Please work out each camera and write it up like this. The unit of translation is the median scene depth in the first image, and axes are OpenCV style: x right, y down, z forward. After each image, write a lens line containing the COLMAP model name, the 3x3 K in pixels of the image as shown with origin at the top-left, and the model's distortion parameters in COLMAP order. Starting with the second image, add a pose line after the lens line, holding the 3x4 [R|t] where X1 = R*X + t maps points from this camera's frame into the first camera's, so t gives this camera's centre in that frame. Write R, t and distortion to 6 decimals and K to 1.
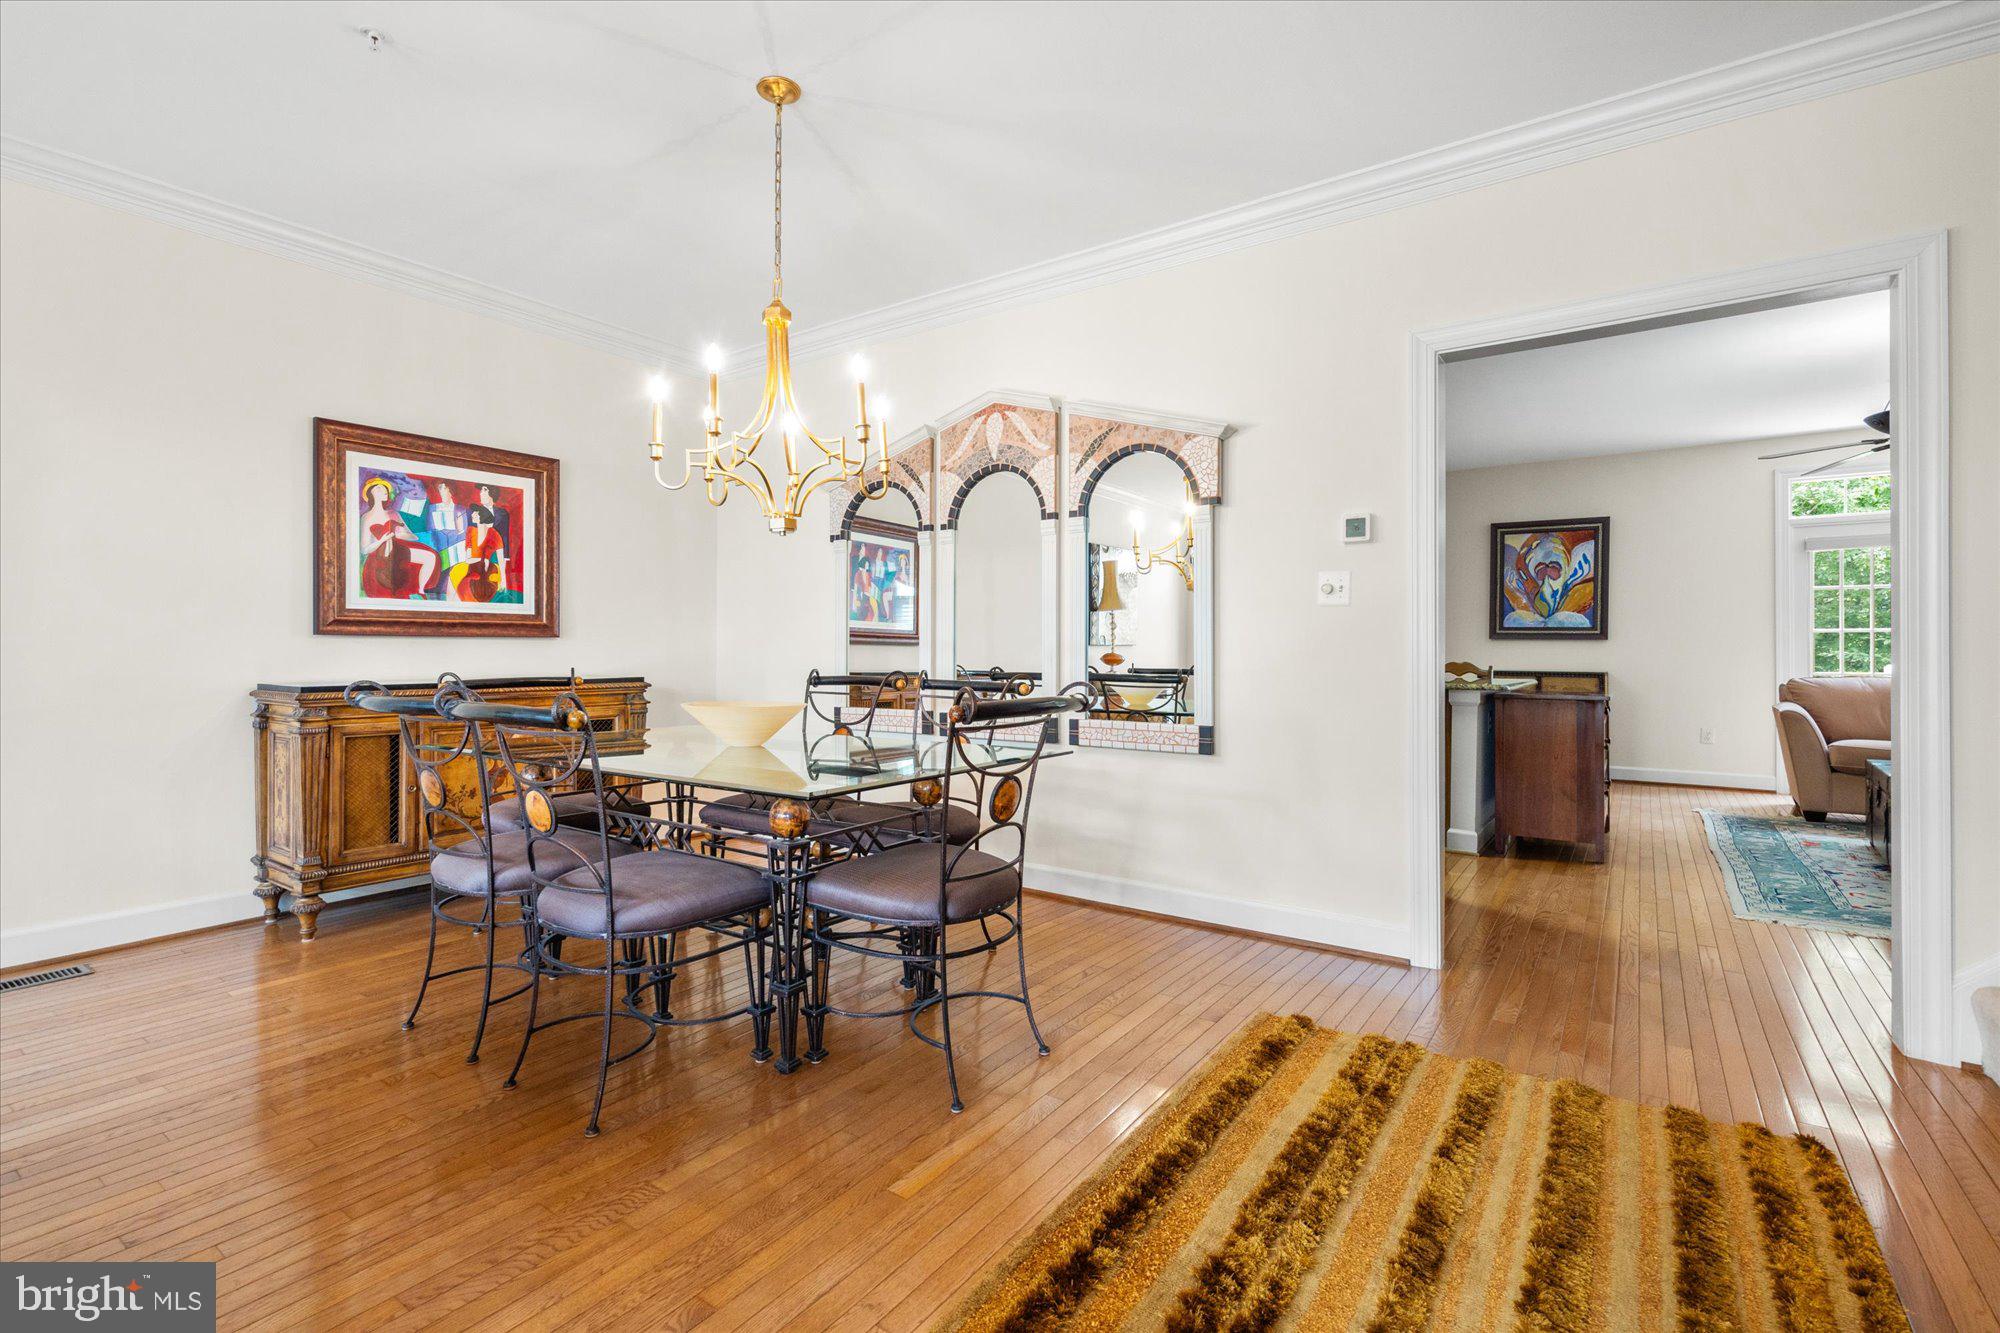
lens RADIAL K [[902.8, 0, 1000.4], [0, 902.8, 656.0], [0, 0, 1]] dist [-0.004152, 0.000097]
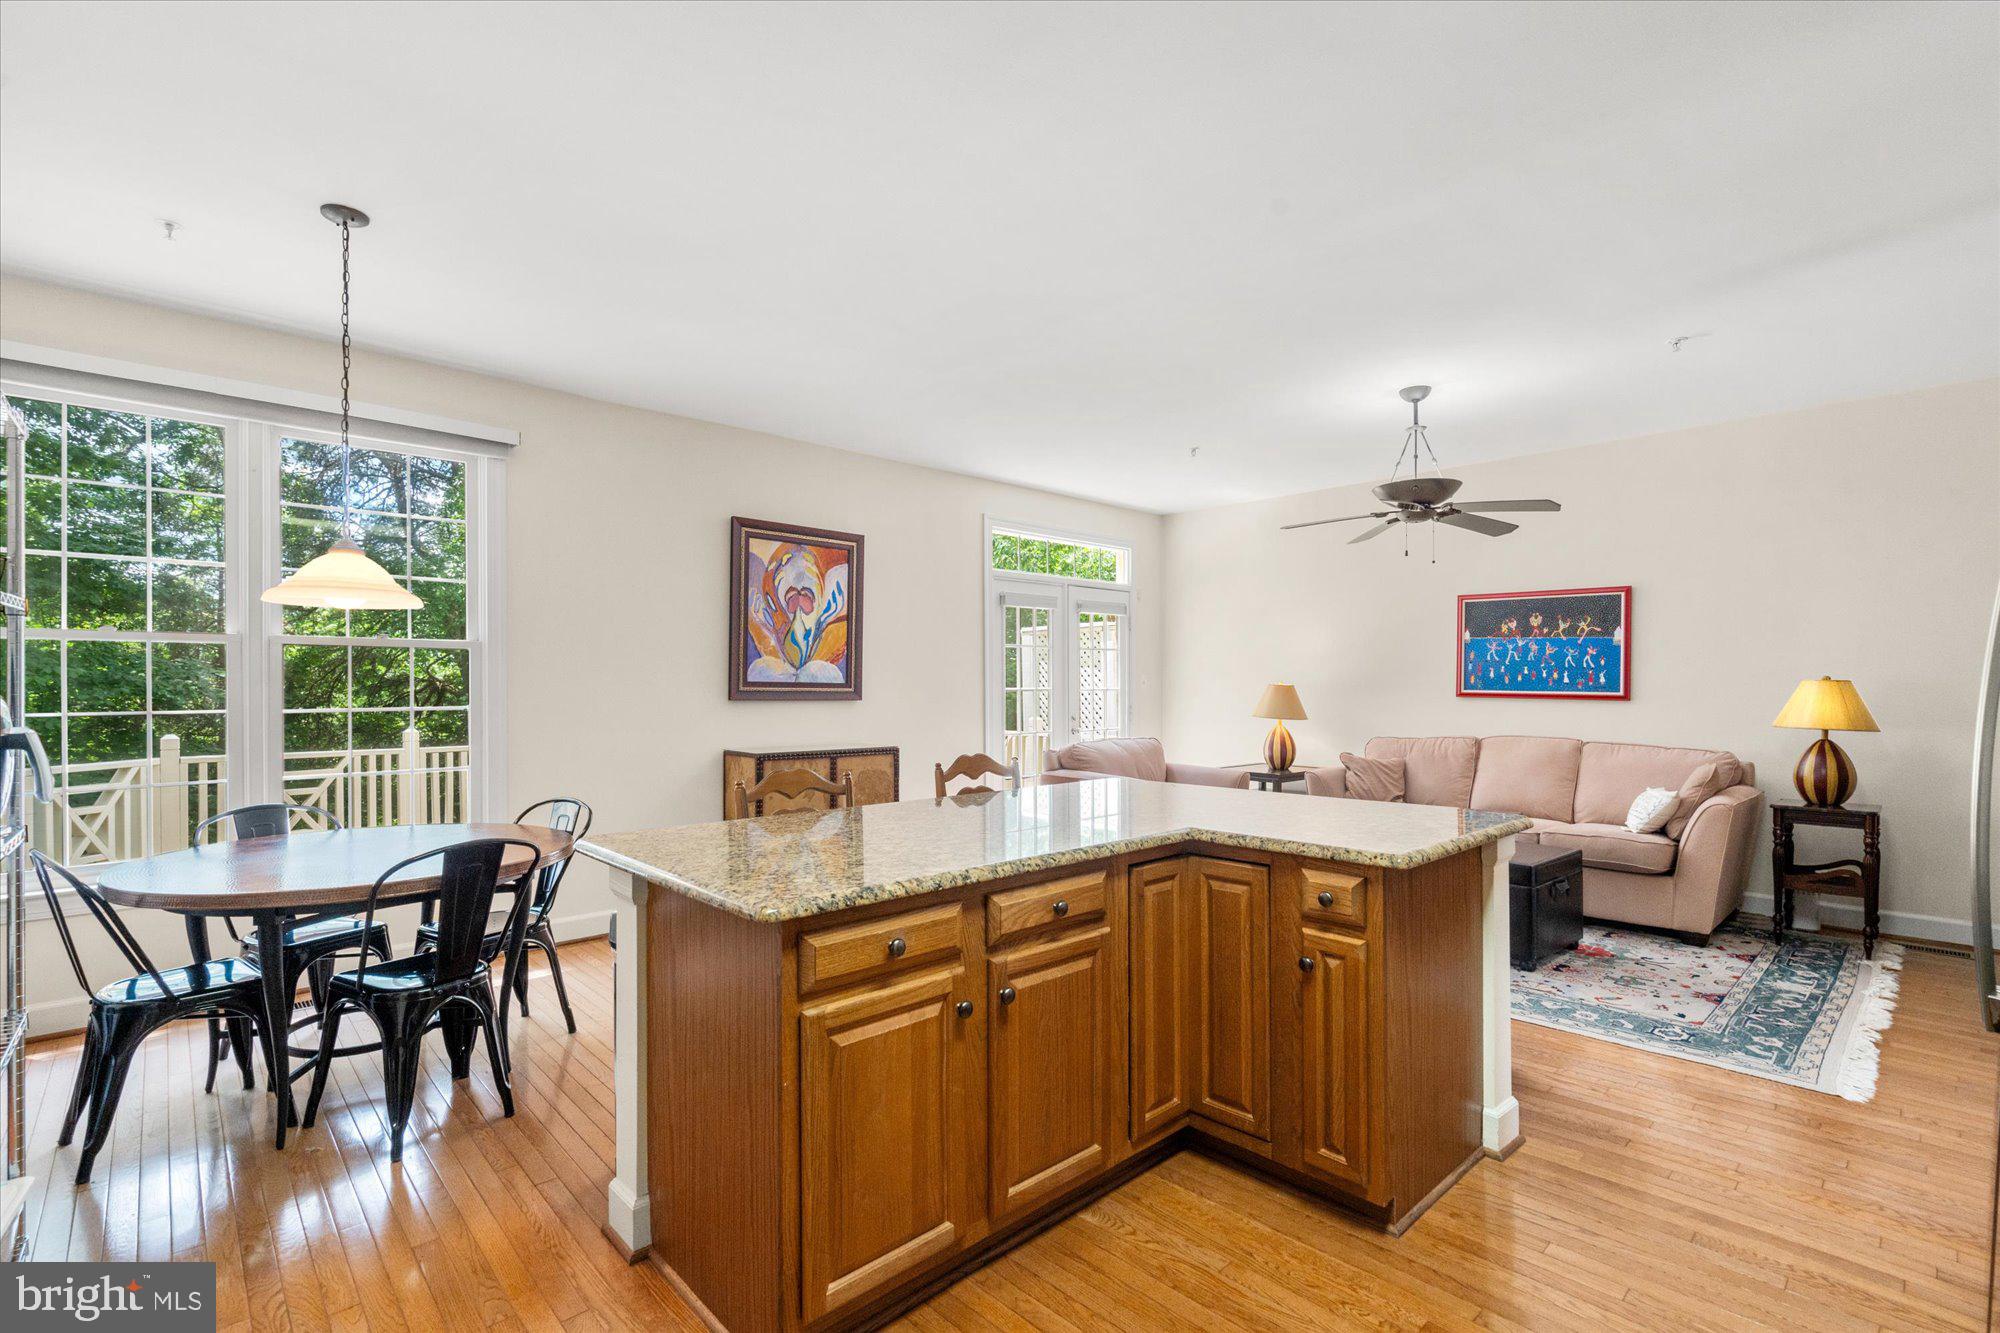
lens RADIAL K [[902.8, 0, 1001.1], [0, 902.8, 673.5], [0, 0, 1]] dist [-0.004152, 0.000097]
pose [[0.203546, 0.004083, 0.979057, -0.032739], [0.004554, 0.999977, -0.005117, -0.034864], [-0.979055, 0.005500, 0.203523, 0.717875]]
